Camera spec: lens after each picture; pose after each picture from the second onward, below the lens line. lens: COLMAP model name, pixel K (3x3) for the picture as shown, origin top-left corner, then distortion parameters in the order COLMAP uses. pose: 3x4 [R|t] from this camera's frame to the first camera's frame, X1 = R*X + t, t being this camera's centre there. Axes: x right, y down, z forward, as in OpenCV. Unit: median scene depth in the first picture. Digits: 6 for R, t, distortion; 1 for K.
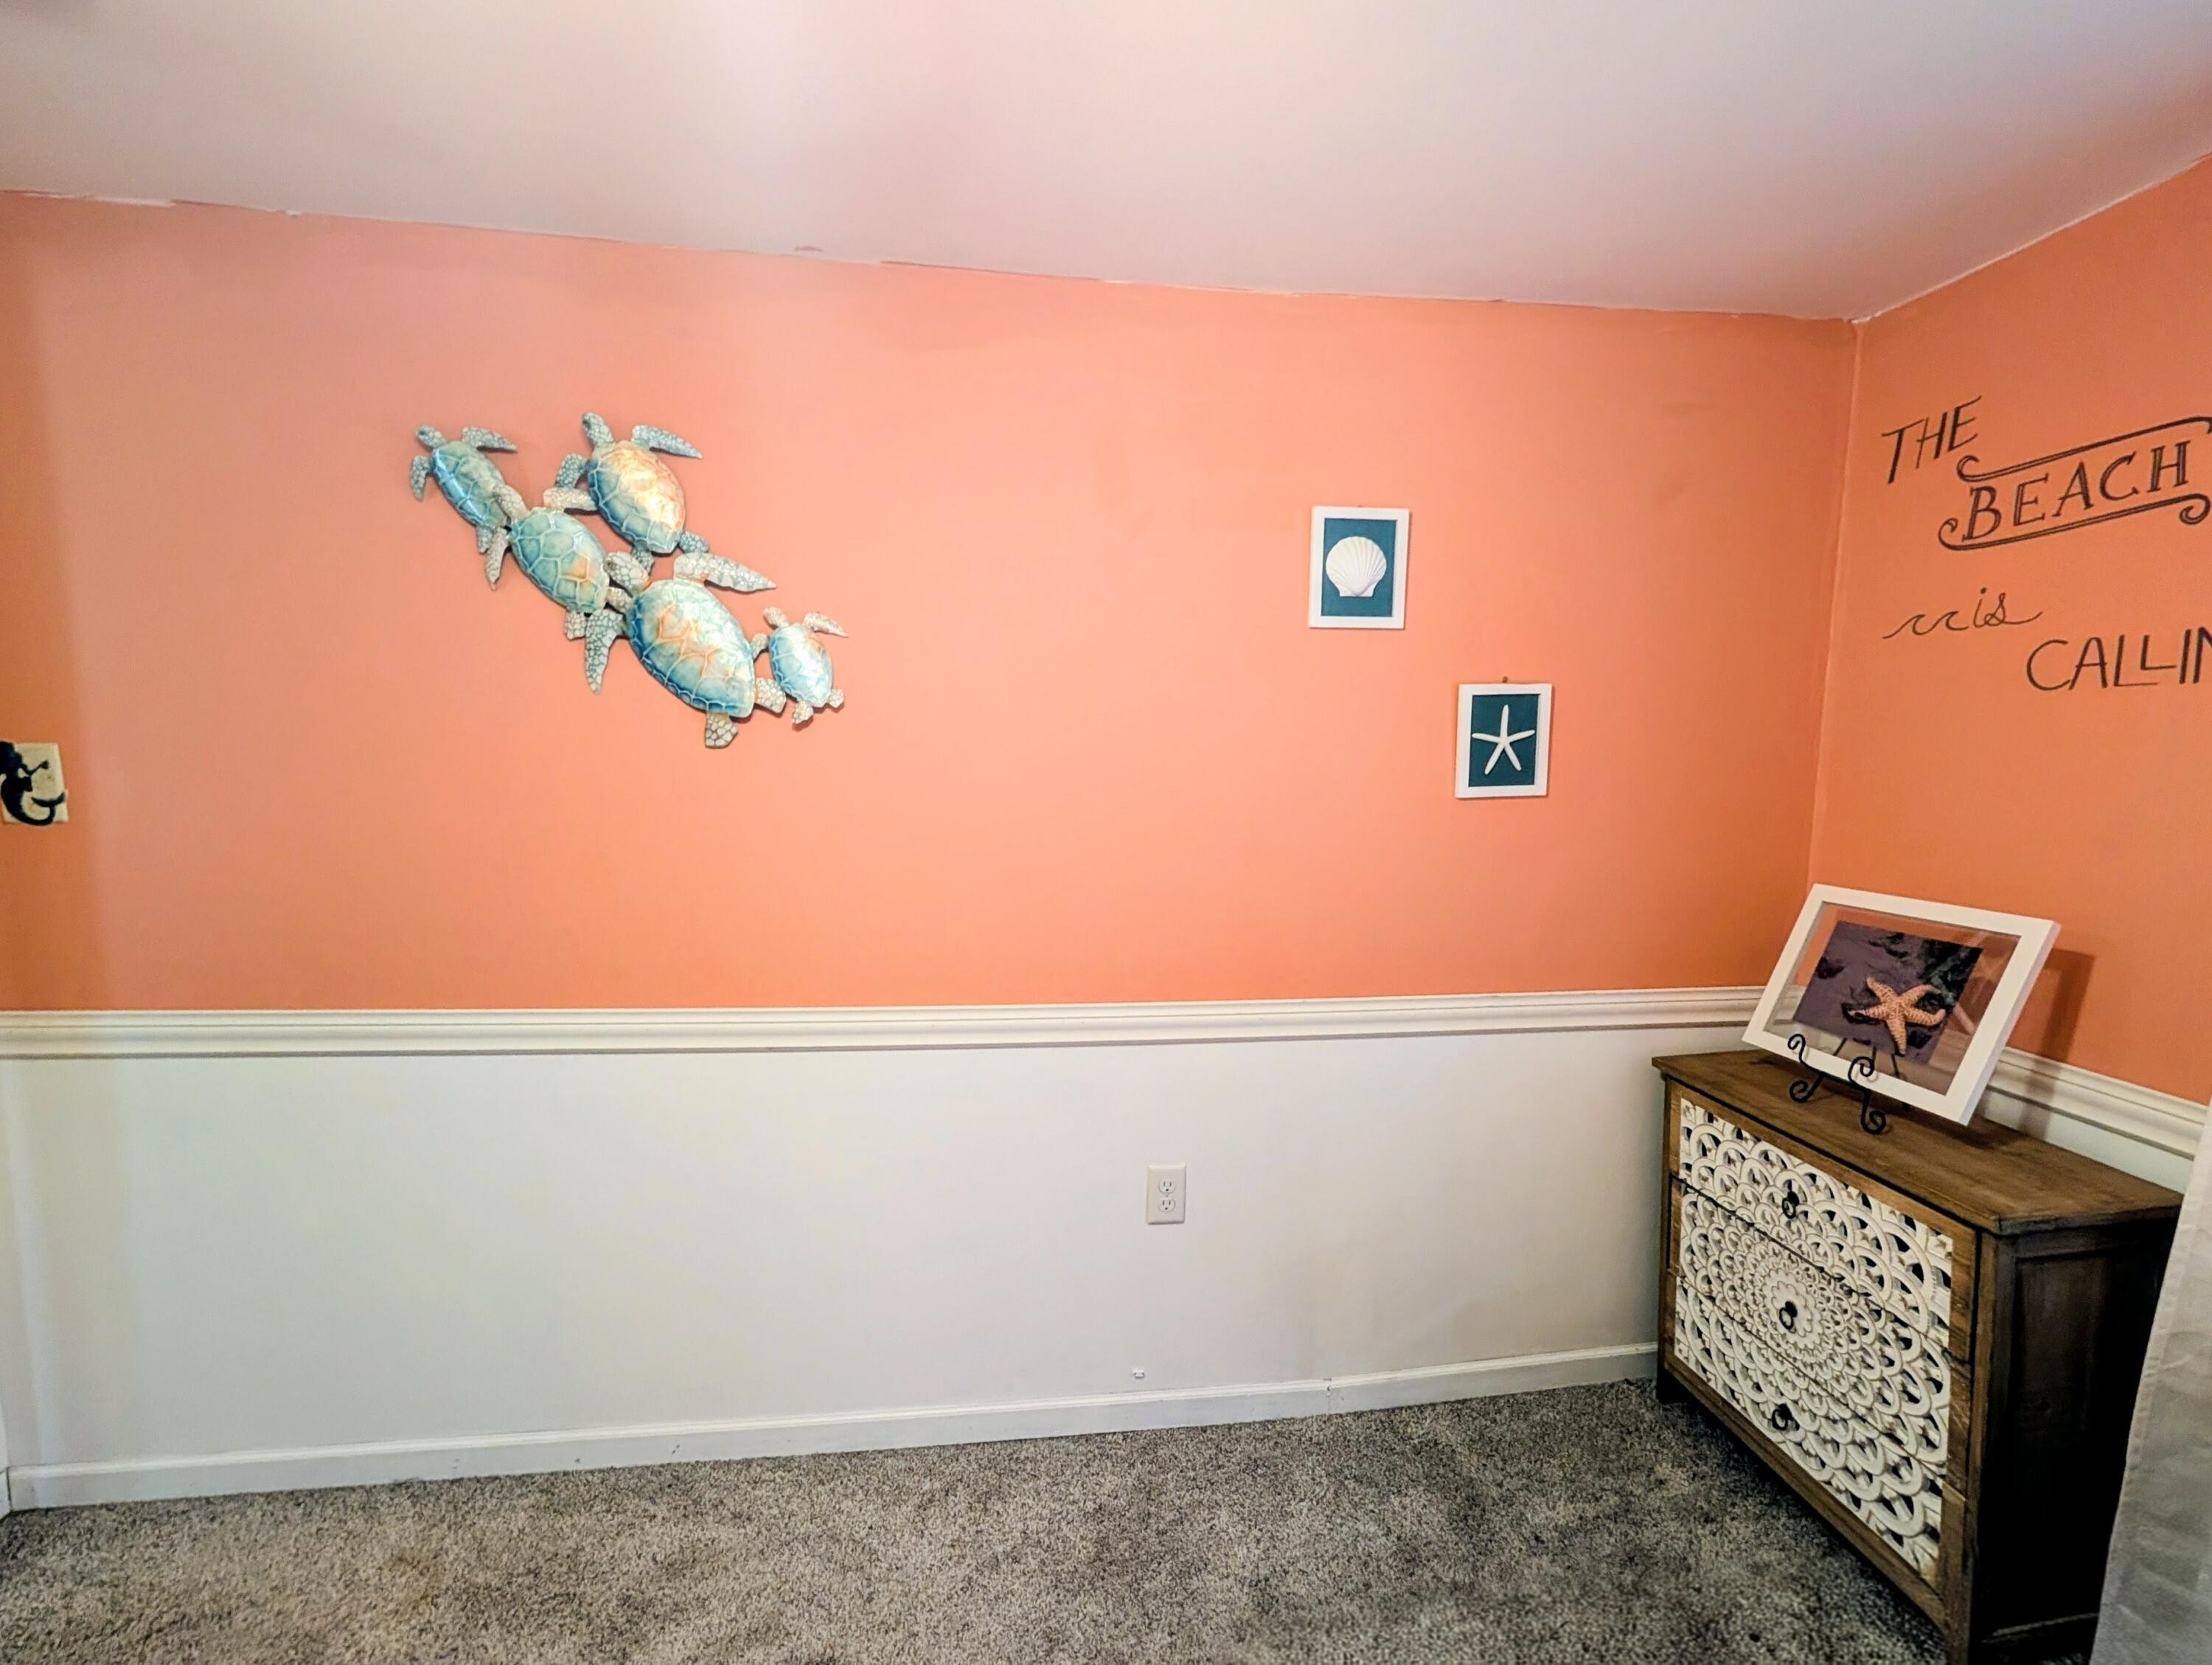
lens RADIAL K [[961.0, 0, 1103.8], [0, 961.0, 842.1], [0, 0, 1]] dist [-0.001539, 0.000043]
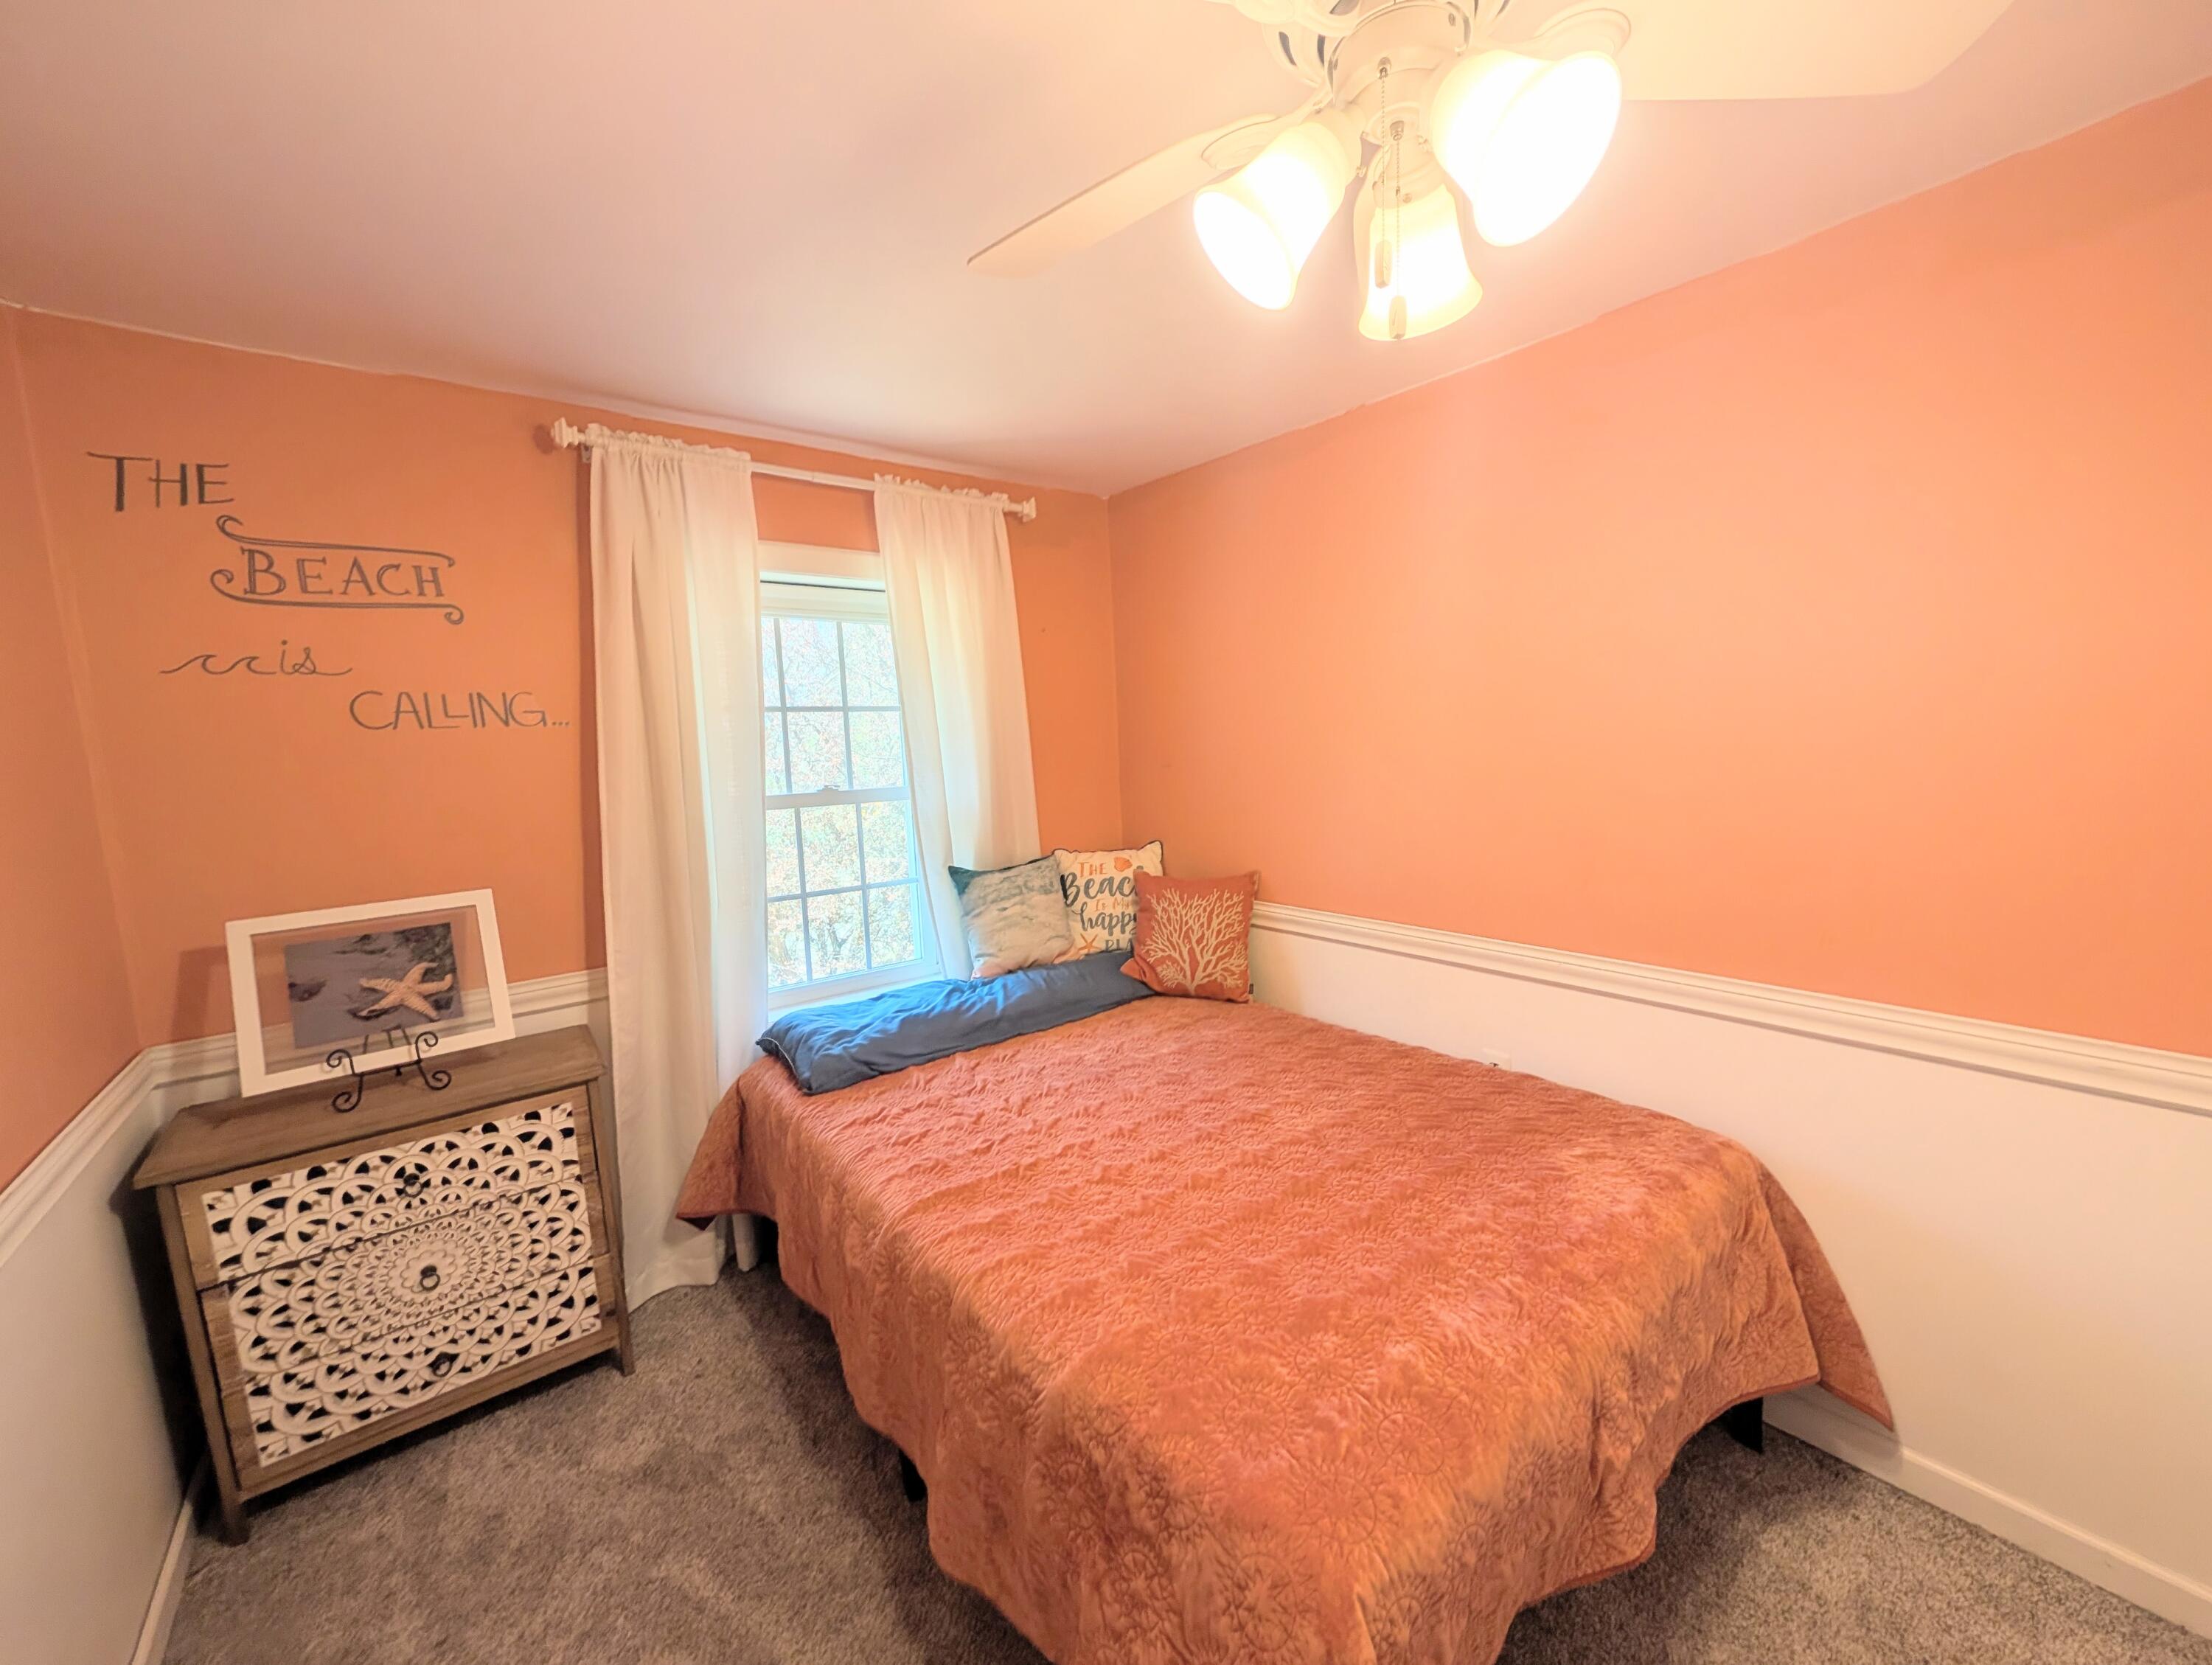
lens RADIAL K [[928.6, 0, 1109.6], [0, 928.6, 841.5], [0, 0, 1]] dist [-0.000302, -0.000108]
pose [[-0.561229, -0.089740, 0.822781, -0.597643], [0.114839, 0.976045, 0.184790, -0.120680], [-0.819655, 0.198197, -0.537479, 0.838473]]
